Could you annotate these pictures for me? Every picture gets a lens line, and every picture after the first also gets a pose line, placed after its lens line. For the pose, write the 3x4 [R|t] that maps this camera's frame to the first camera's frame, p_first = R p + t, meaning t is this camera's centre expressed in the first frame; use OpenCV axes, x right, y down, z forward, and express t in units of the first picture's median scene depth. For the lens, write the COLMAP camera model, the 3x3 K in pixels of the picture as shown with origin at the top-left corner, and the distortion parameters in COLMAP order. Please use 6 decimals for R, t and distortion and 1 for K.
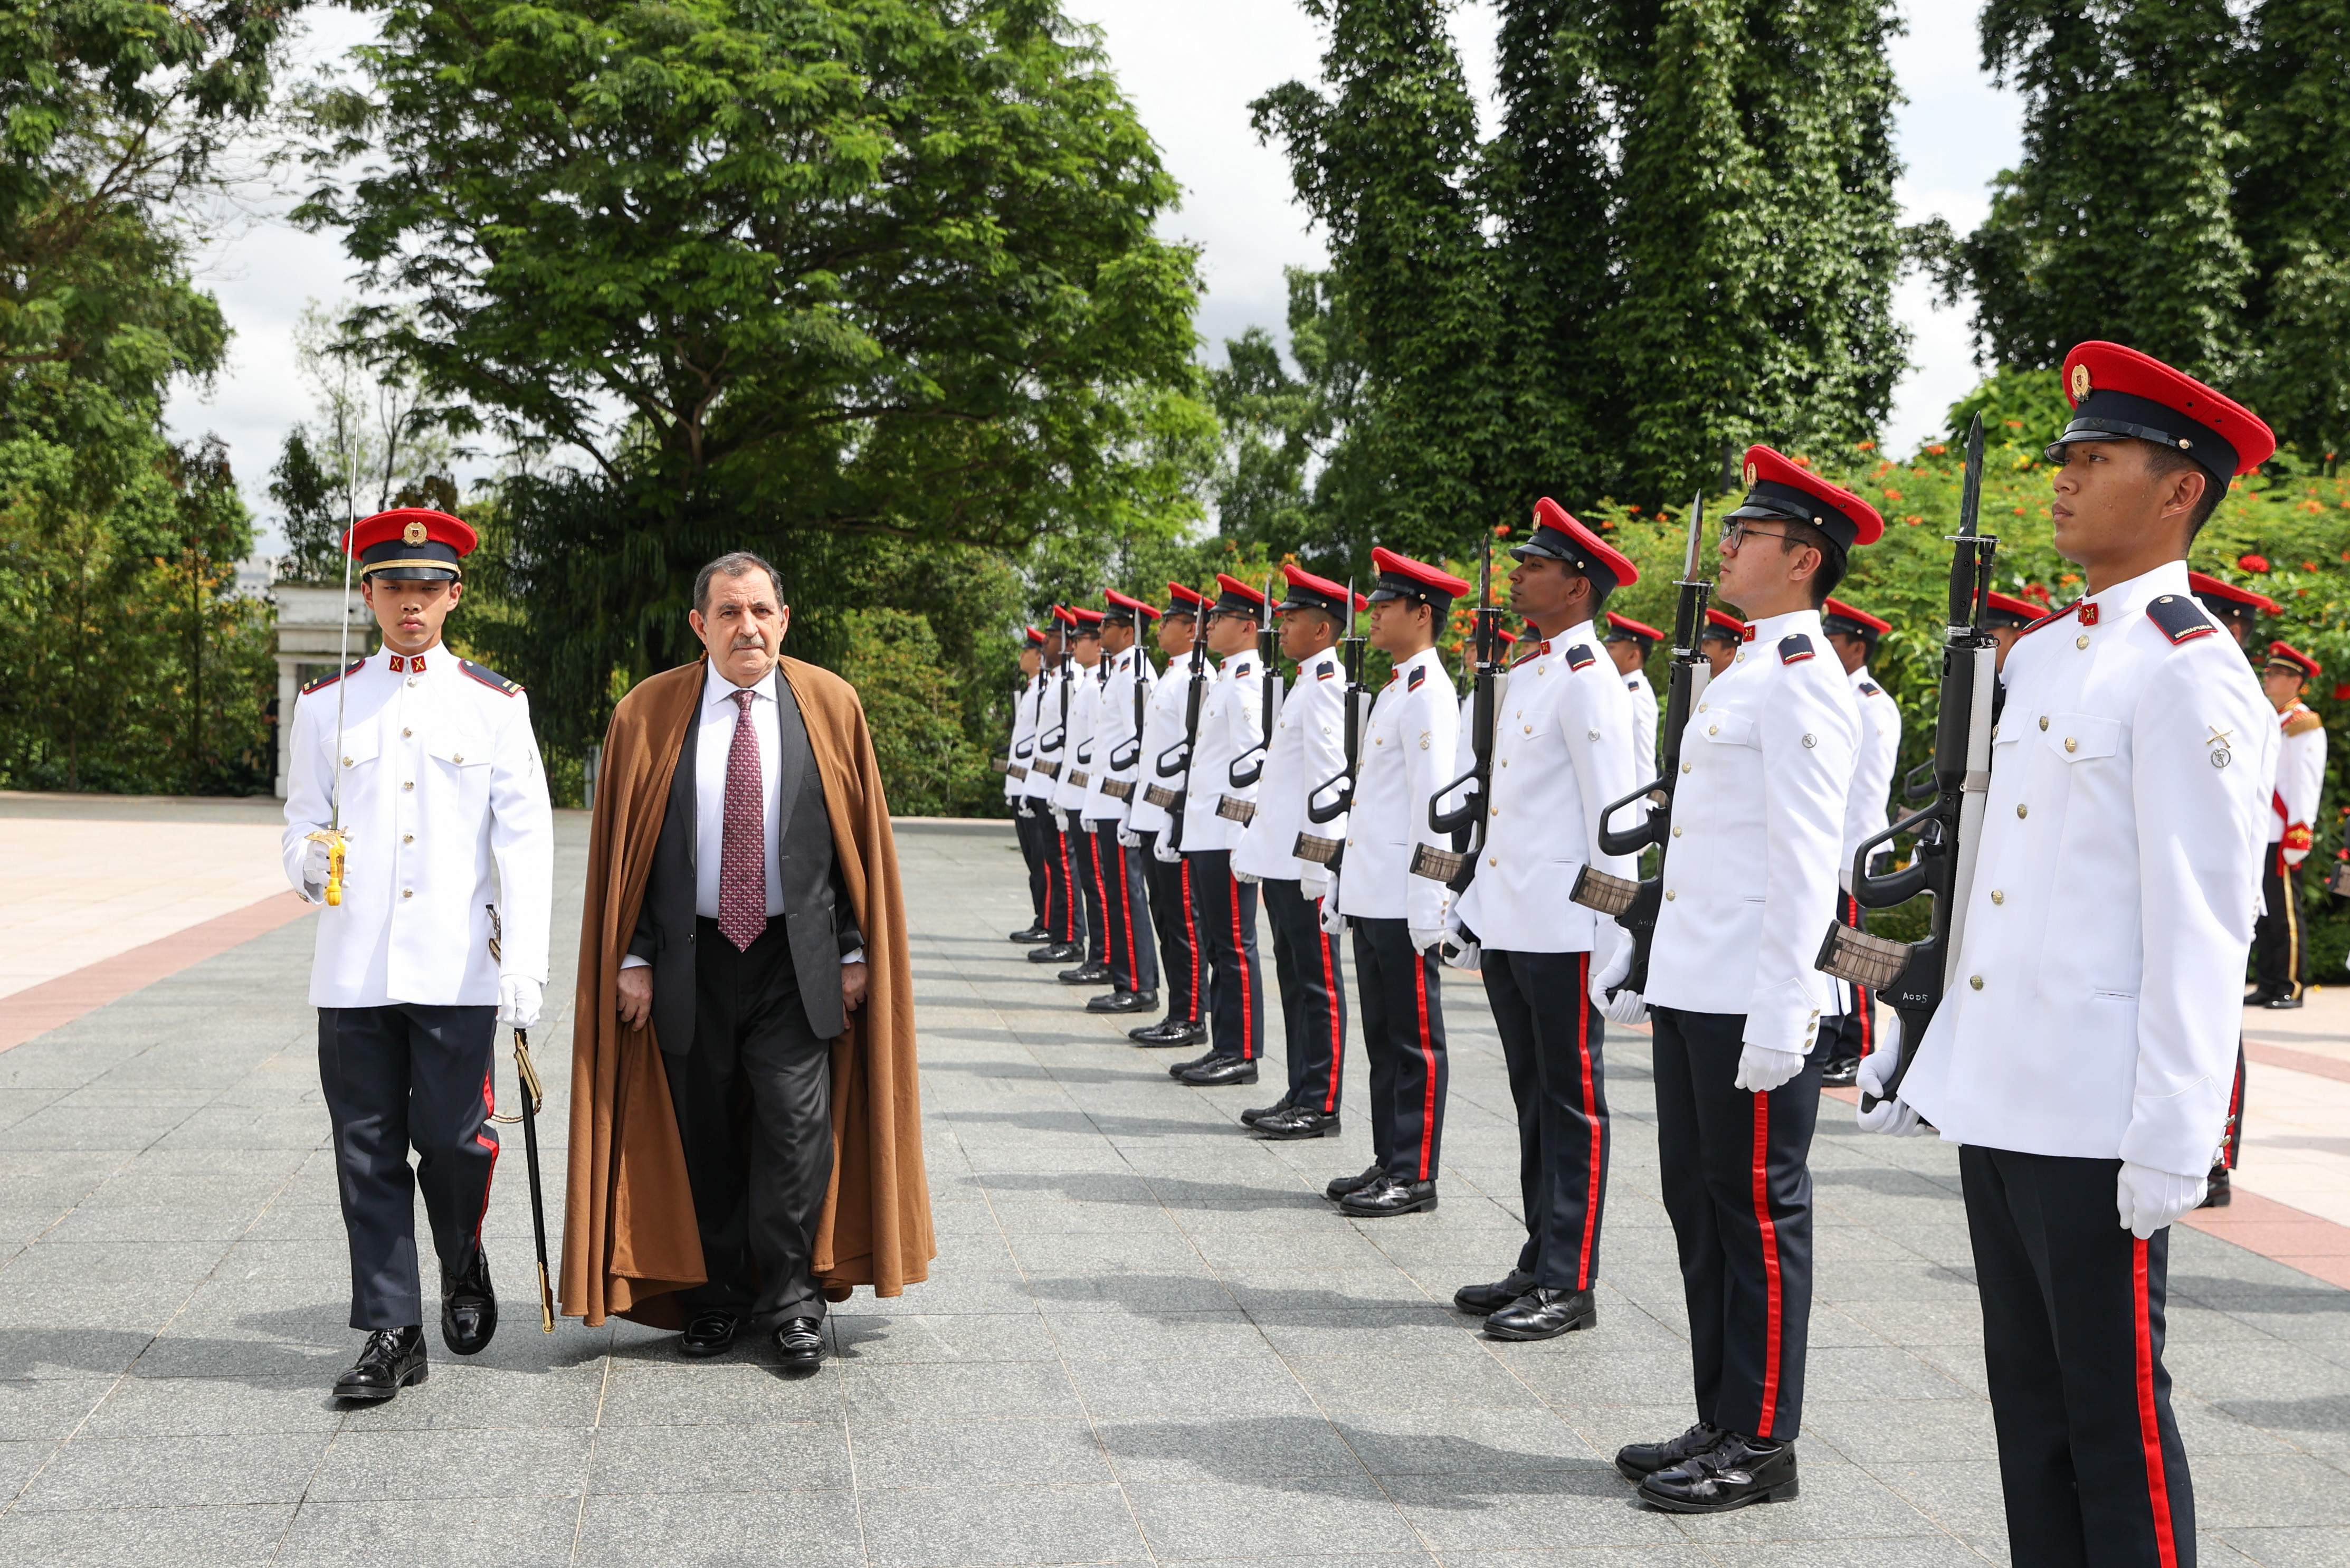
lens RADIAL K [[2916.7, 0, 1293.0], [0, 2916.7, 861.9], [0, 0, 1]] dist [0.019085, 0.039982]
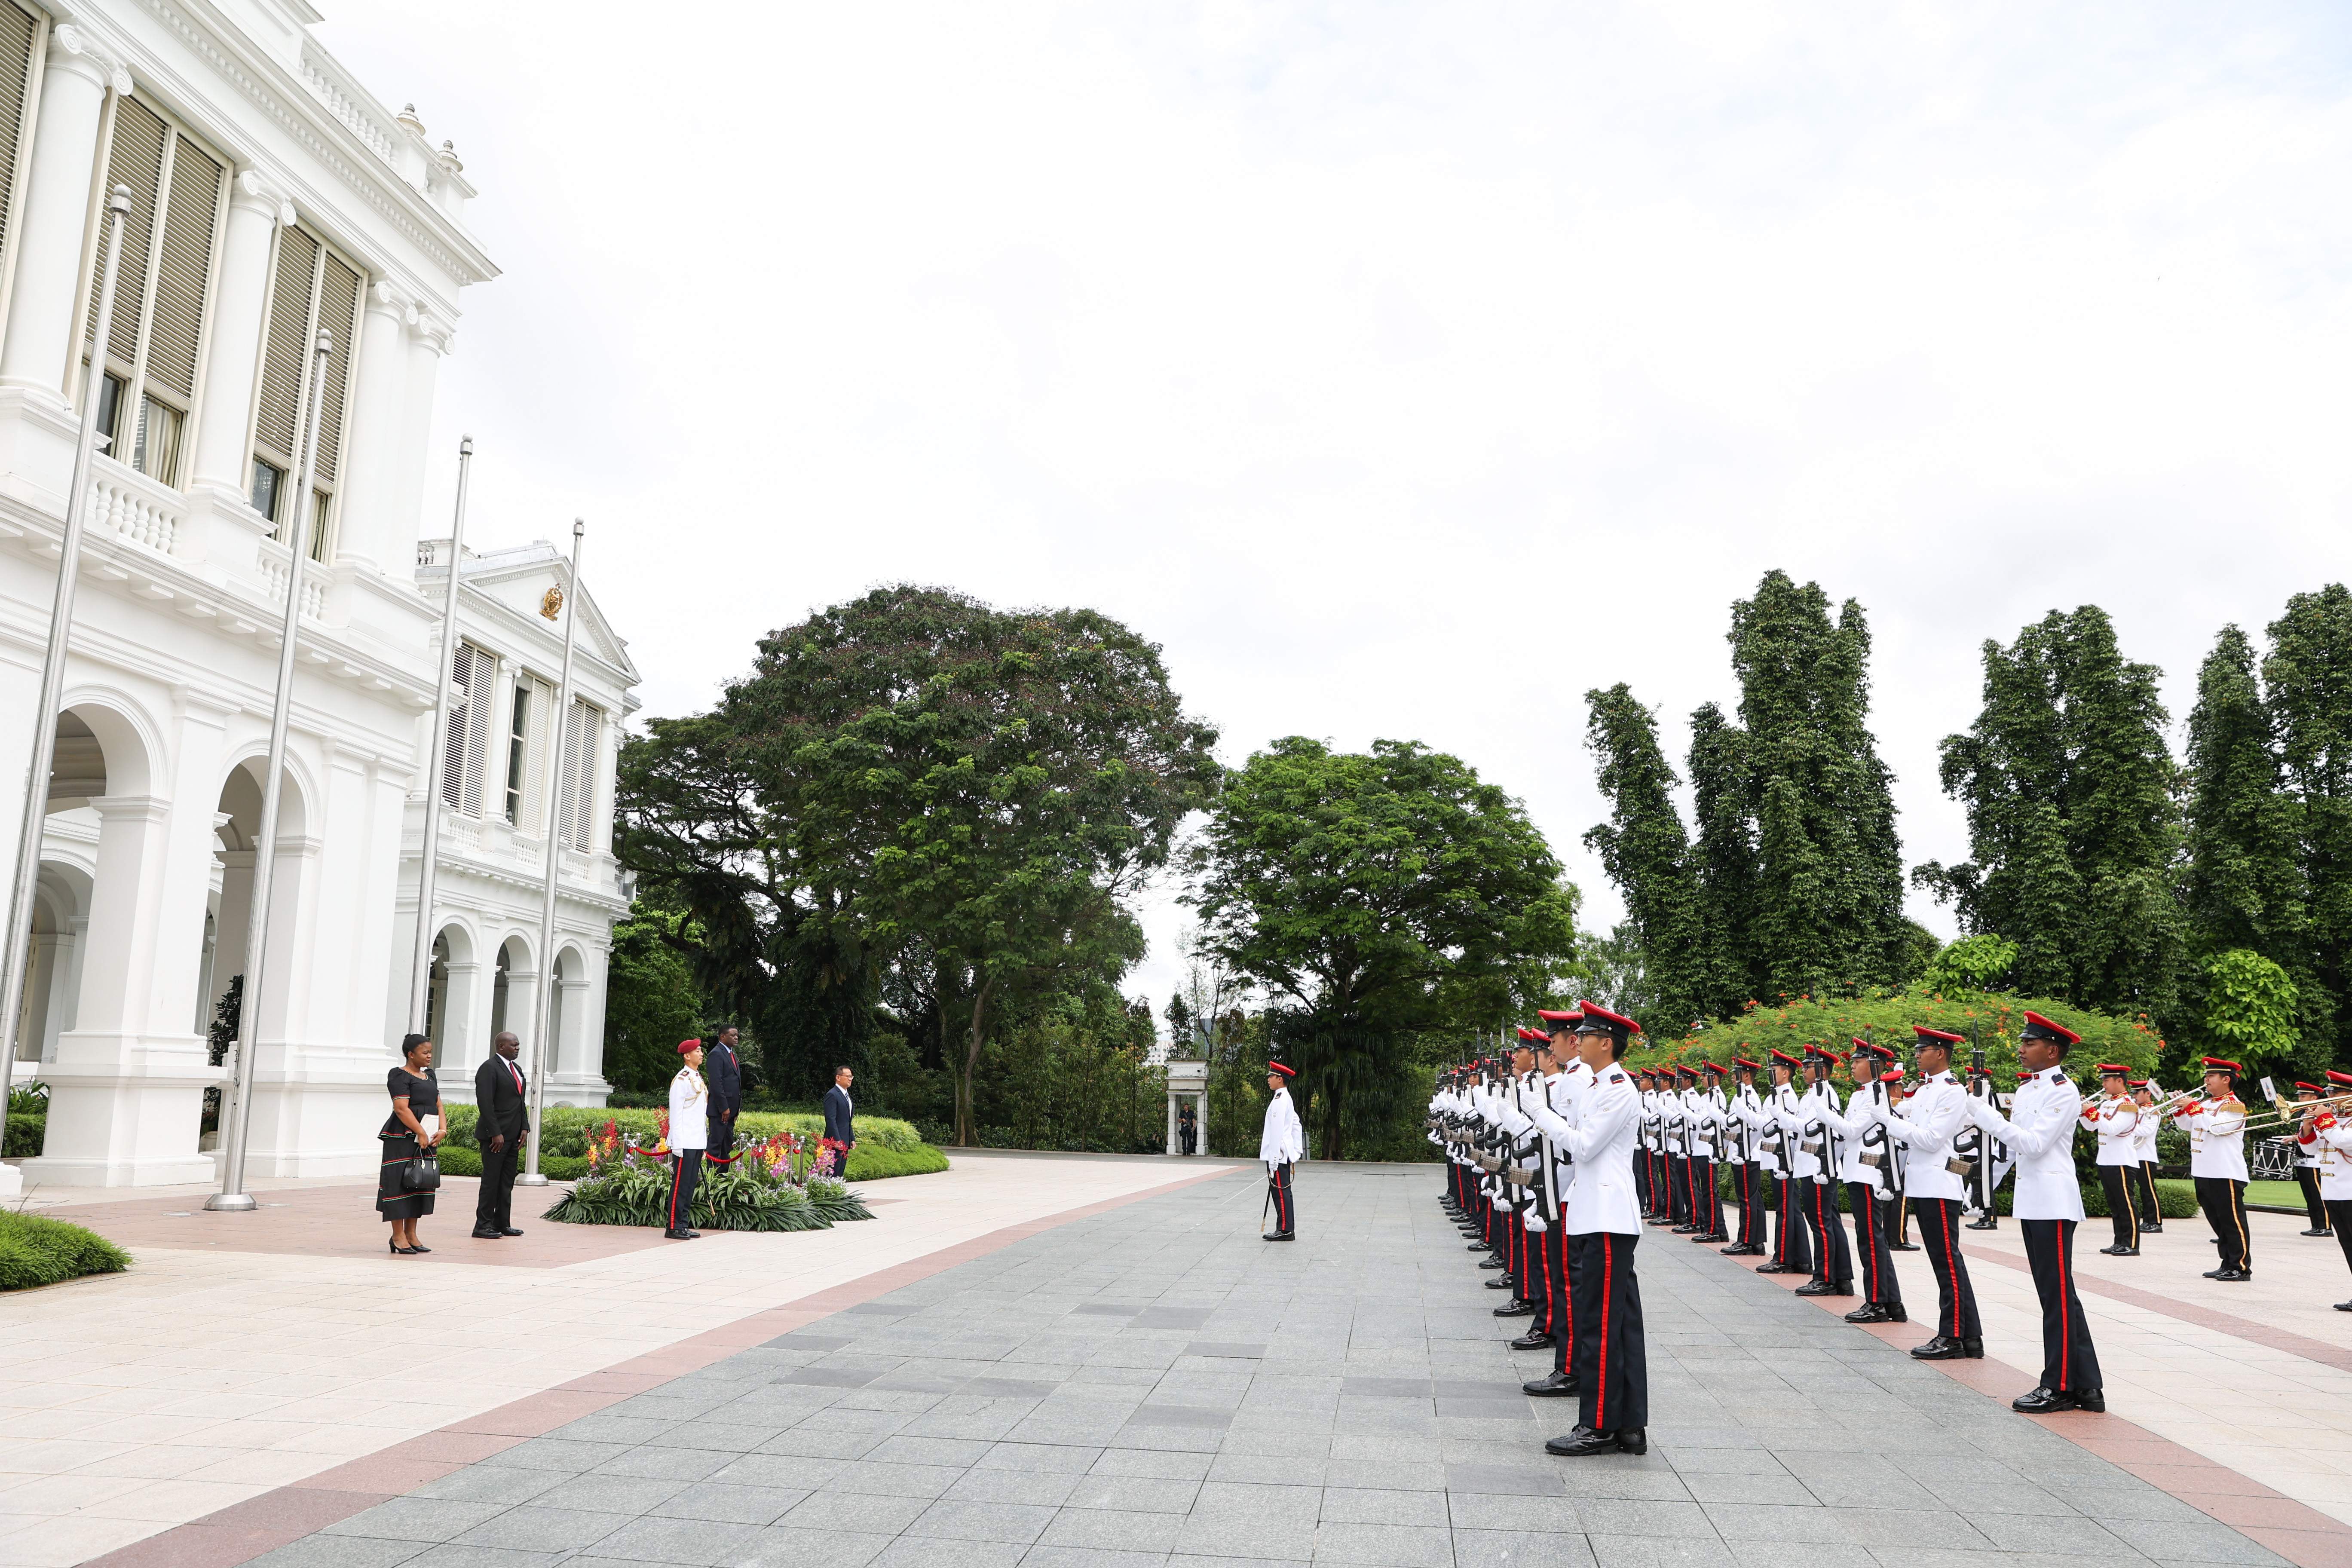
lens RADIAL K [[1629.0, 0, 1176.0], [0, 1629.0, 784.0], [0, 0, 1]] dist [-0.112635, 0.095548]
pose [[0.947587, -0.070274, -0.311675, 0.080462], [-0.010826, 0.967888, -0.251148, 0.017381], [0.319315, 0.241358, 0.916397, -0.247981]]
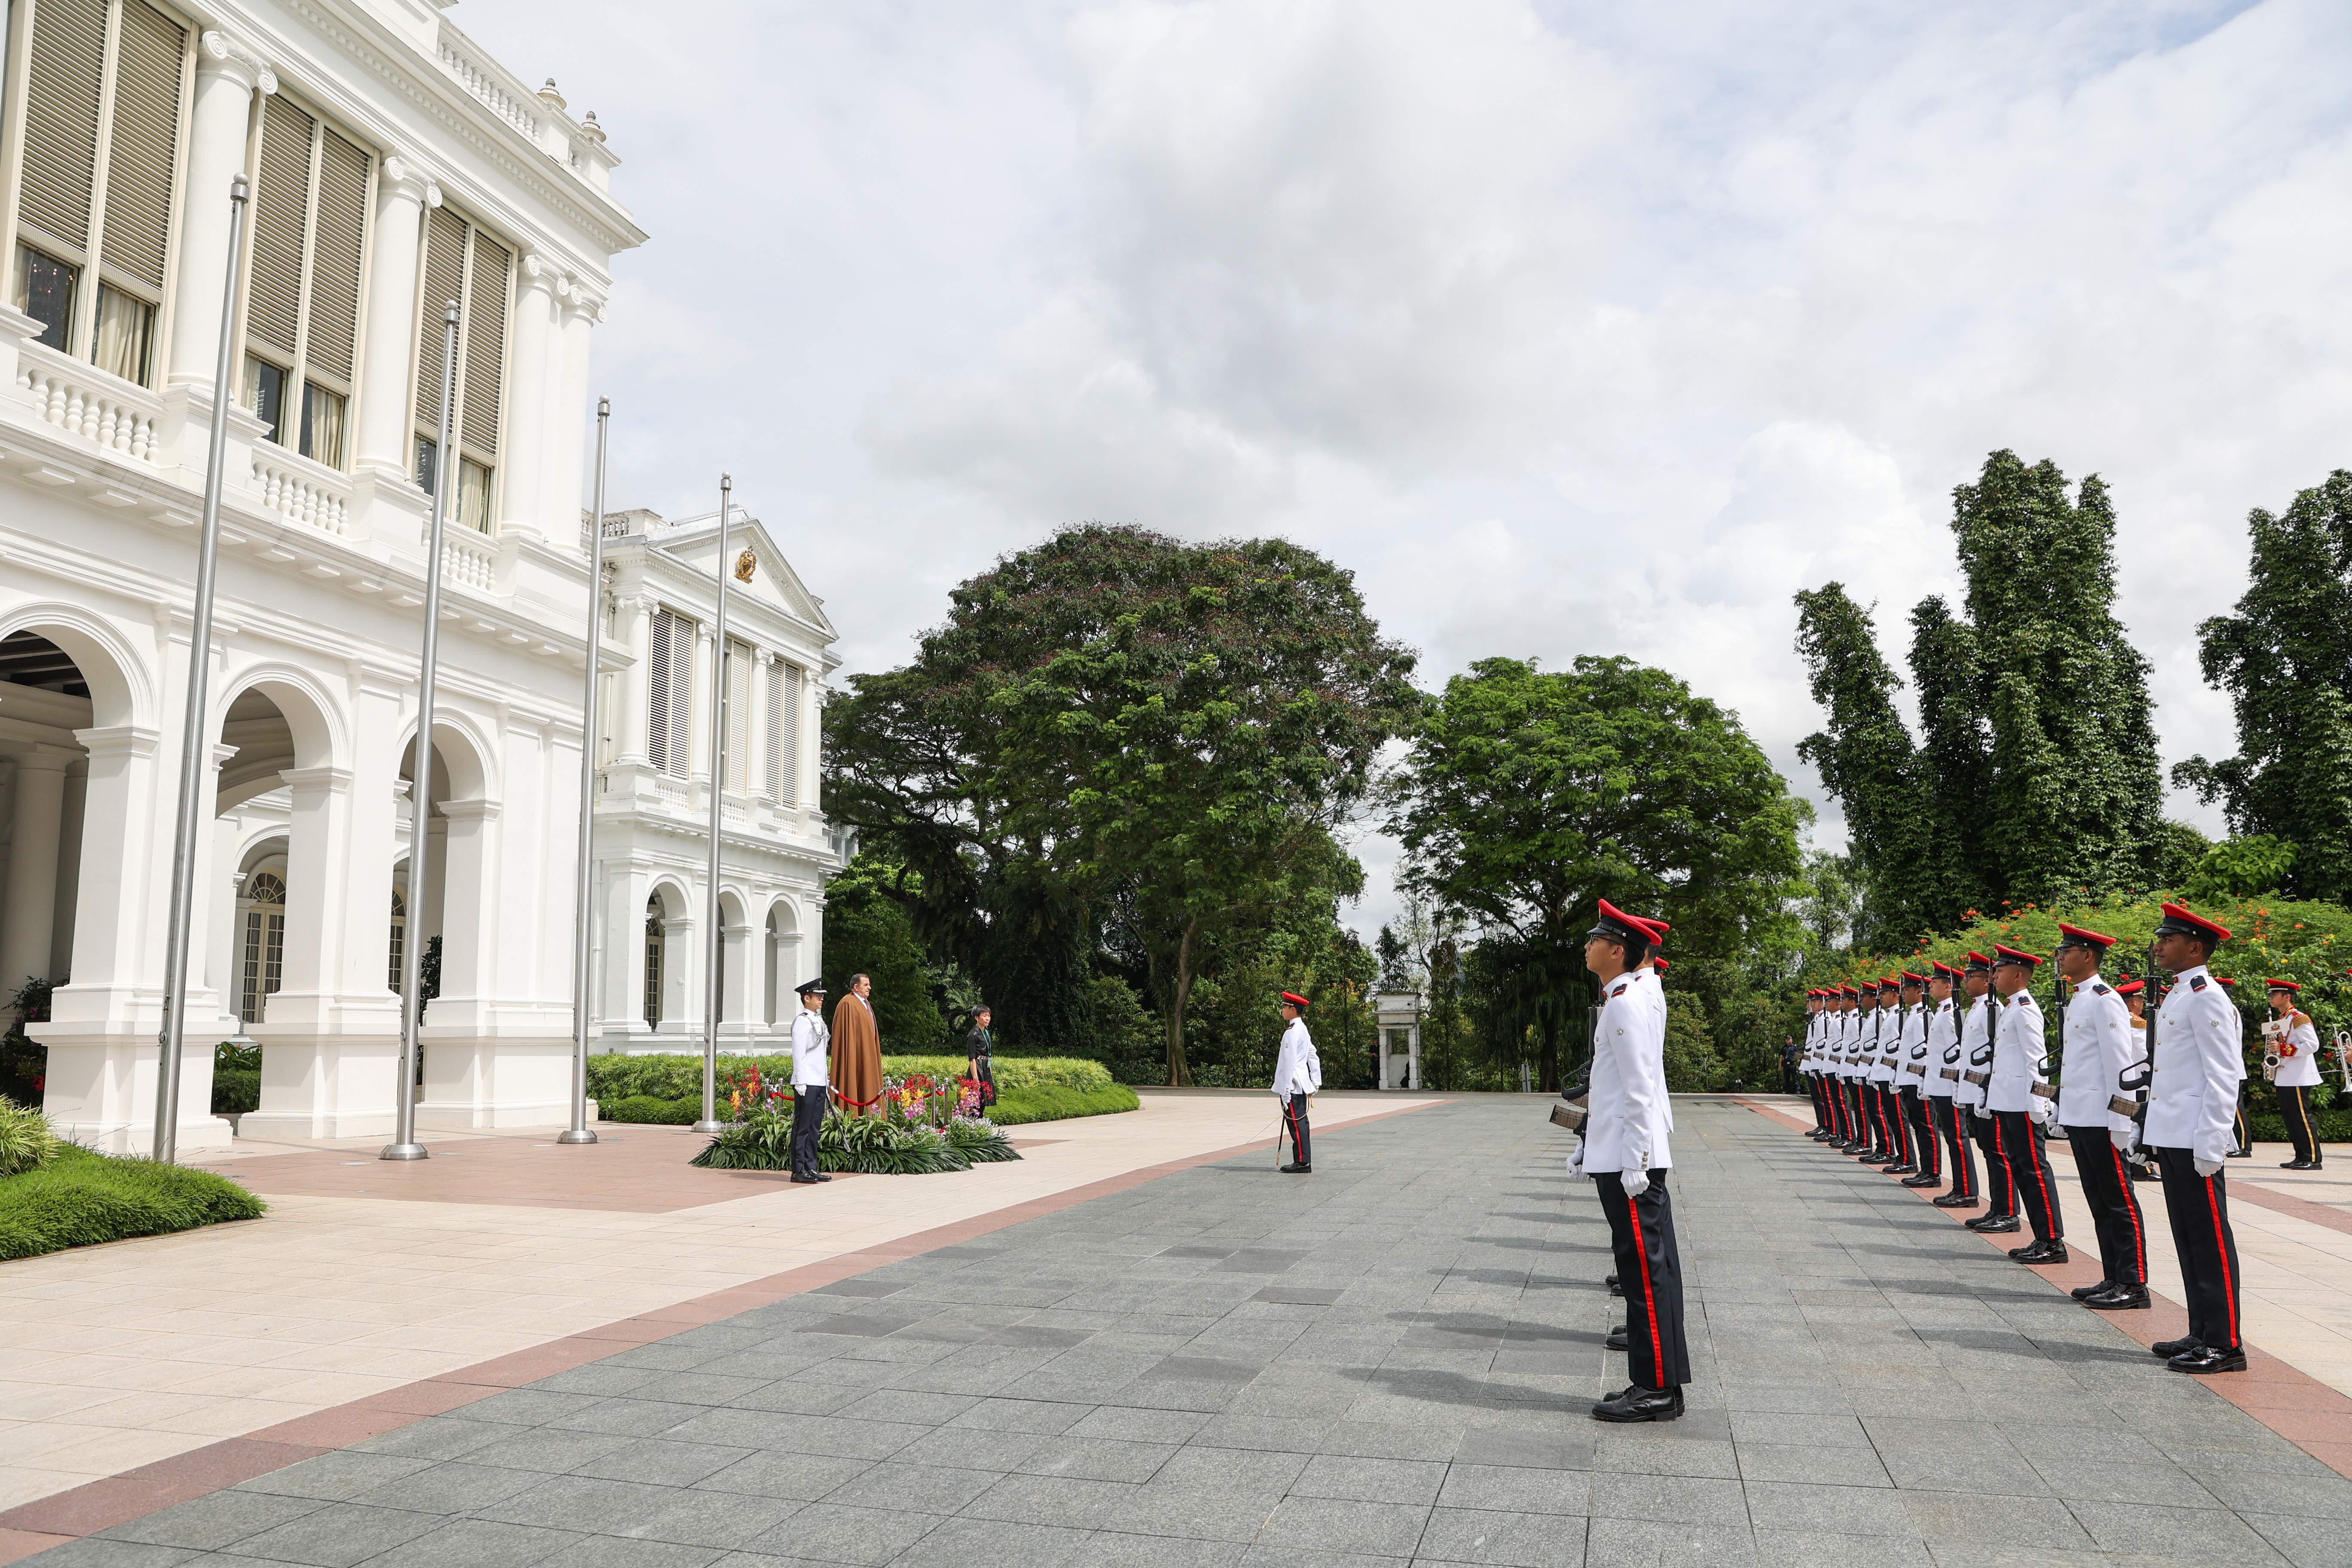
lens RADIAL K [[1629.0, 0, 1176.0], [0, 1629.0, 784.0], [0, 0, 1]] dist [-0.112635, 0.095548]
pose [[0.889425, -0.098462, -0.446350, 0.102453], [0.000469, 0.976719, -0.214523, 0.017329], [0.457080, 0.190592, 0.868765, -0.214851]]
